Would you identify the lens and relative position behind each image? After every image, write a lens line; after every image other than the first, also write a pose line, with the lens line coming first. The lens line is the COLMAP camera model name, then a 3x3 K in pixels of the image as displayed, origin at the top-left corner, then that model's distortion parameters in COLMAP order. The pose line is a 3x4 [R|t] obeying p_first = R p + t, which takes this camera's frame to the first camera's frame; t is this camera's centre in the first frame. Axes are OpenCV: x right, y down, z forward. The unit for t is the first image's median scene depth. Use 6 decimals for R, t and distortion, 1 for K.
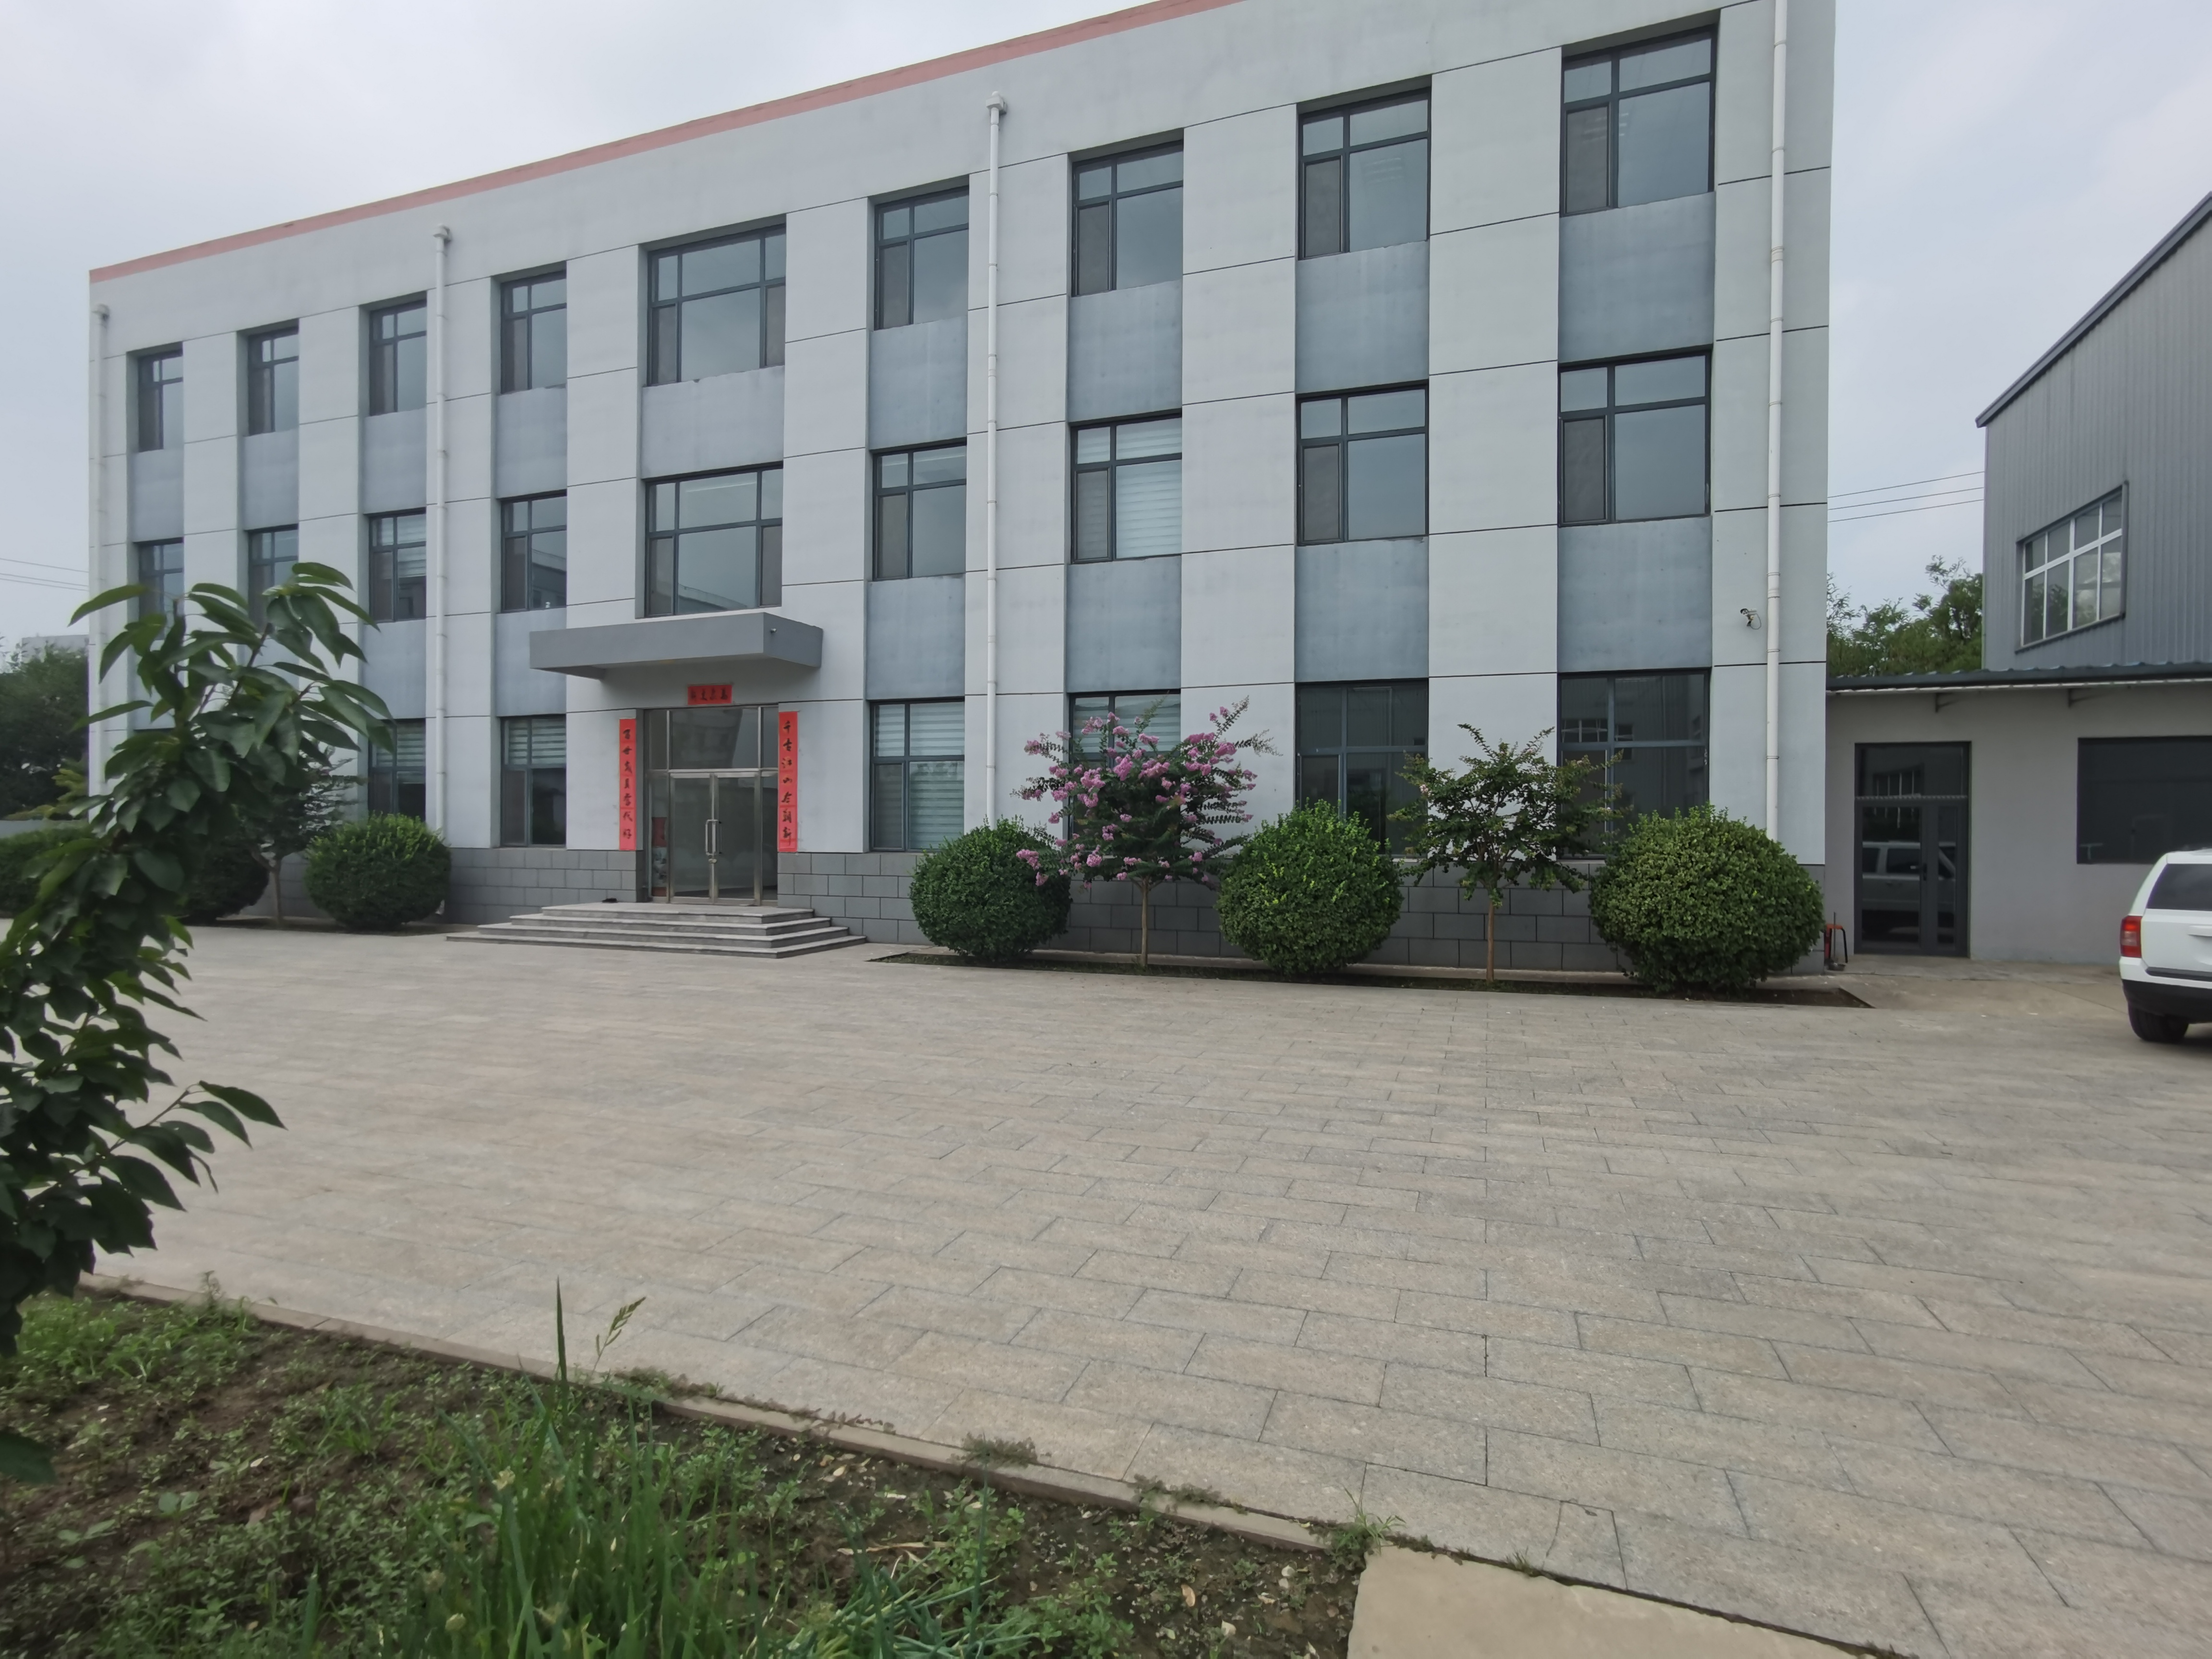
lens RADIAL K [[1088.6, 0, 1106.0], [0, 1088.6, 829.5], [0, 0, 1]] dist [-0.033068, 0.027999]
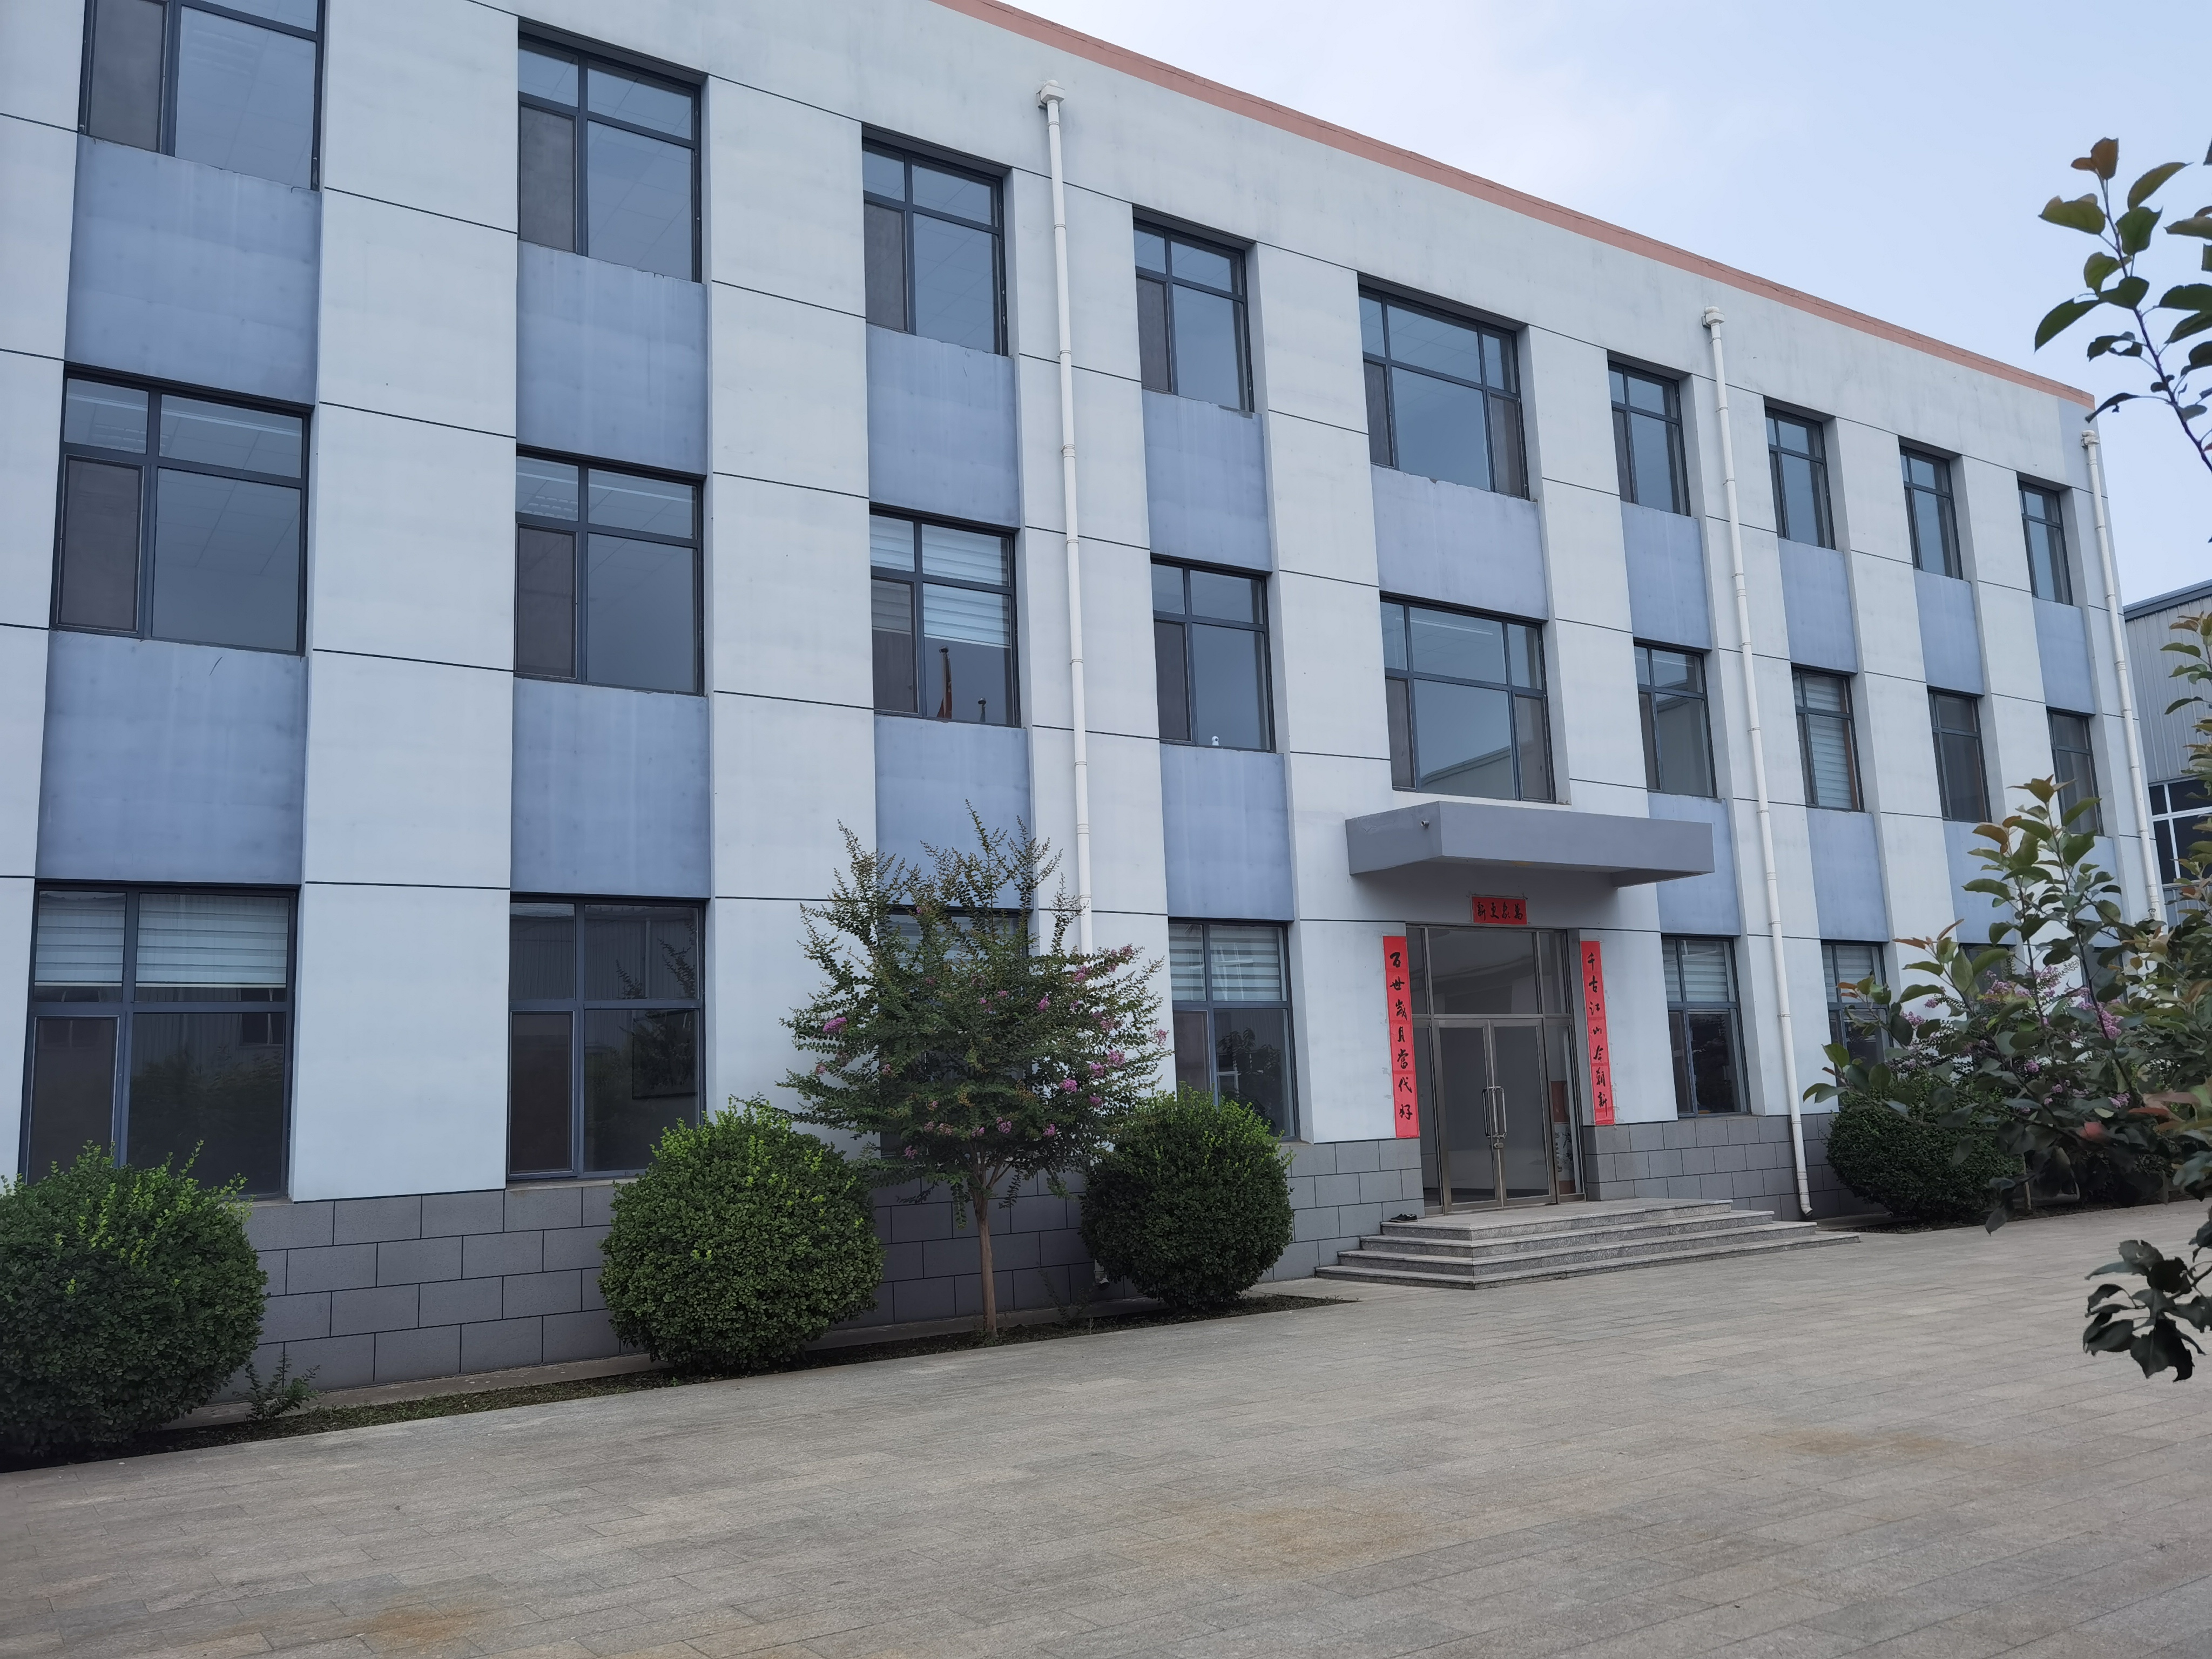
lens RADIAL K [[1763.0, 0, 1106.0], [0, 1763.0, 829.5], [0, 0, 1]] dist [-0.040081, 0.140759]
pose [[0.606888, 0.098335, 0.788681, -1.410109], [0.042228, 0.986925, -0.155547, -0.006184], [-0.793665, 0.127704, 0.594800, 0.488083]]
